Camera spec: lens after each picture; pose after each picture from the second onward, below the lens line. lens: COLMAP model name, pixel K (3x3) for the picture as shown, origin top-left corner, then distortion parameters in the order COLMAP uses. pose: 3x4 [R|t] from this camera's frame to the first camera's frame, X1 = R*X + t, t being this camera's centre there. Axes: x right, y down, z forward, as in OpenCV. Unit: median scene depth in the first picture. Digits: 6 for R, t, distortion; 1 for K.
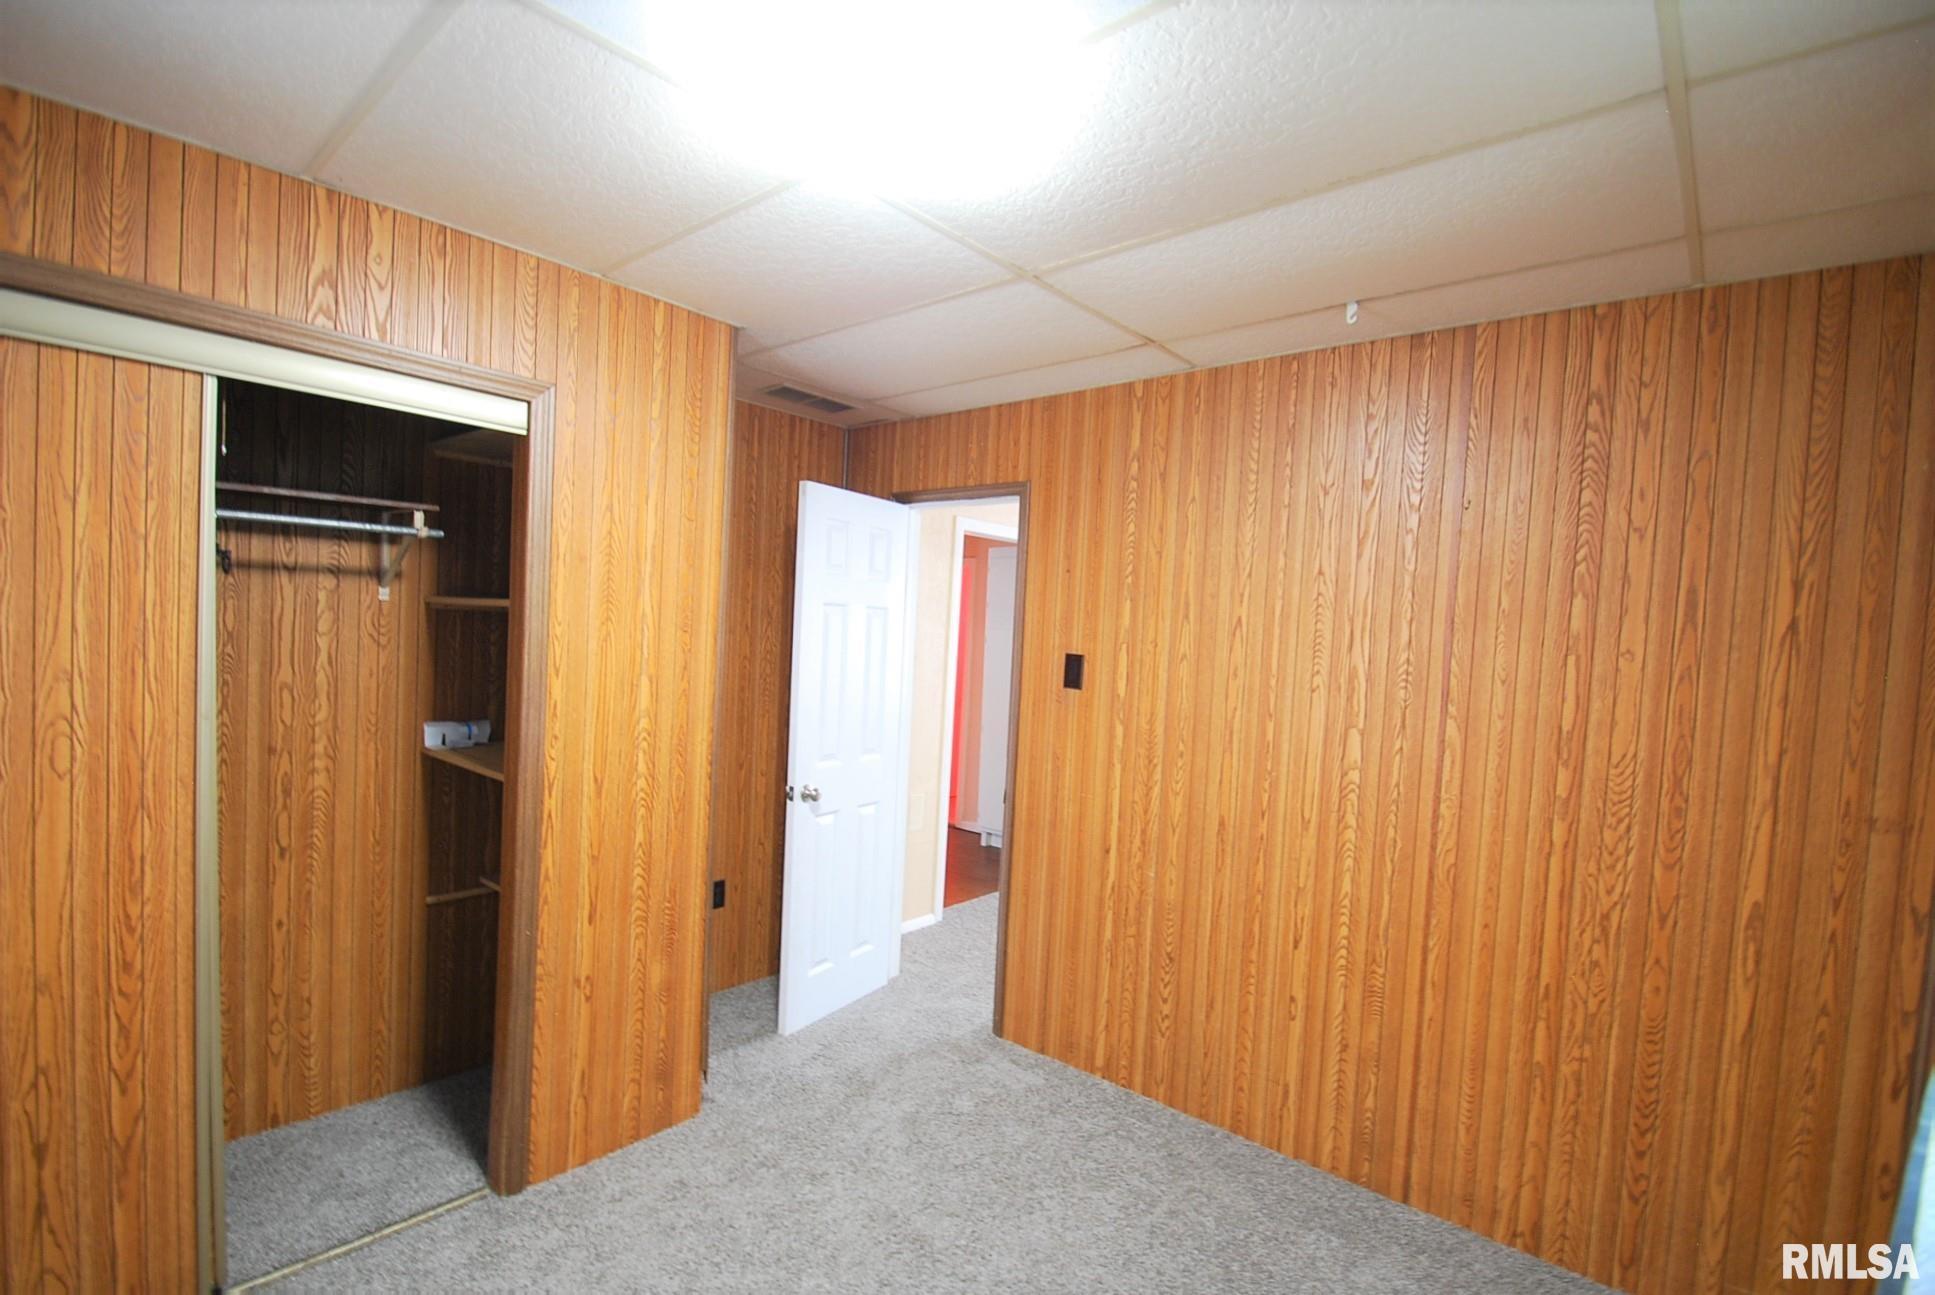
lens RADIAL K [[856.5, 0, 965.4], [0, 856.5, 671.3], [0, 0, 1]] dist [0.012983, -0.018033]
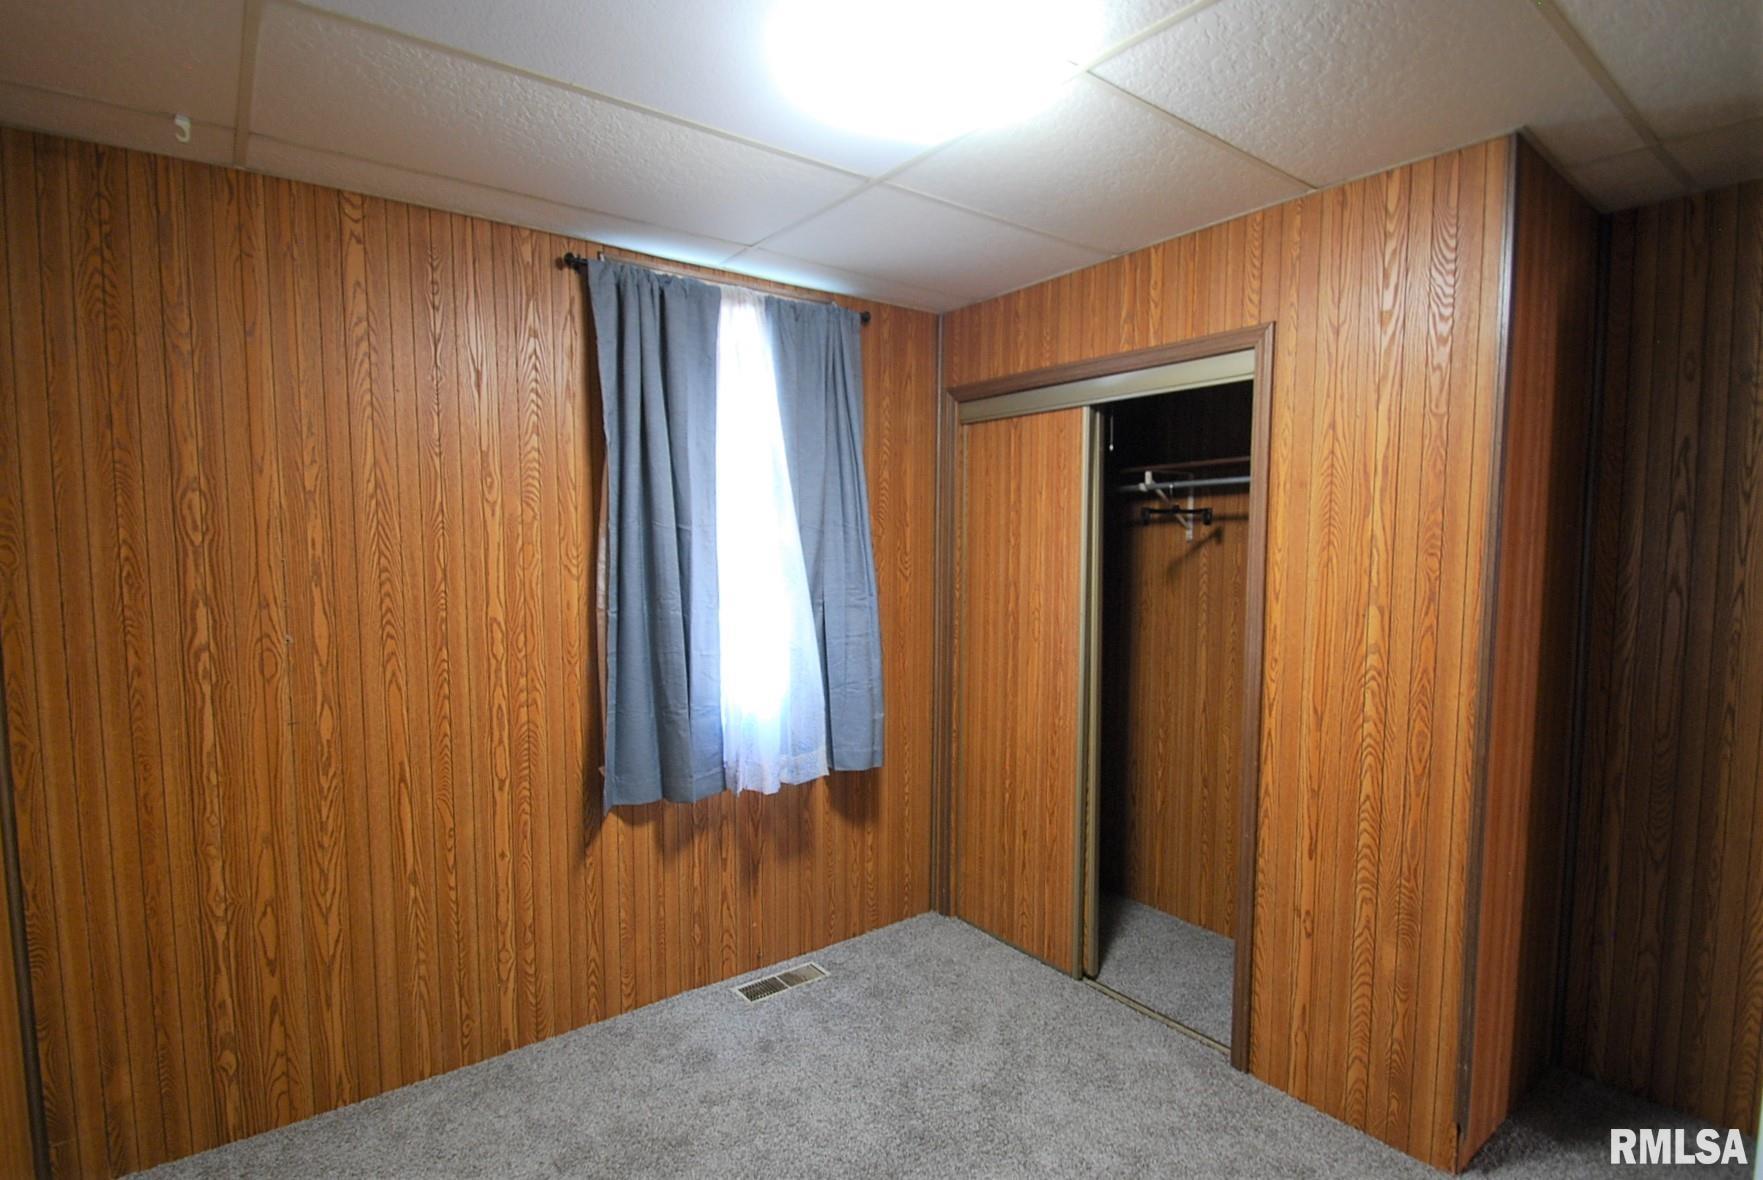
lens RADIAL K [[780.4, 0, 879.6], [0, 780.4, 611.7], [0, 0, 1]] dist [0.012983, -0.018033]
pose [[-0.128980, 0.029699, -0.991202, 0.495645], [-0.057253, 0.997661, 0.037343, 0.010222], [0.989993, 0.061565, -0.126978, 0.612647]]
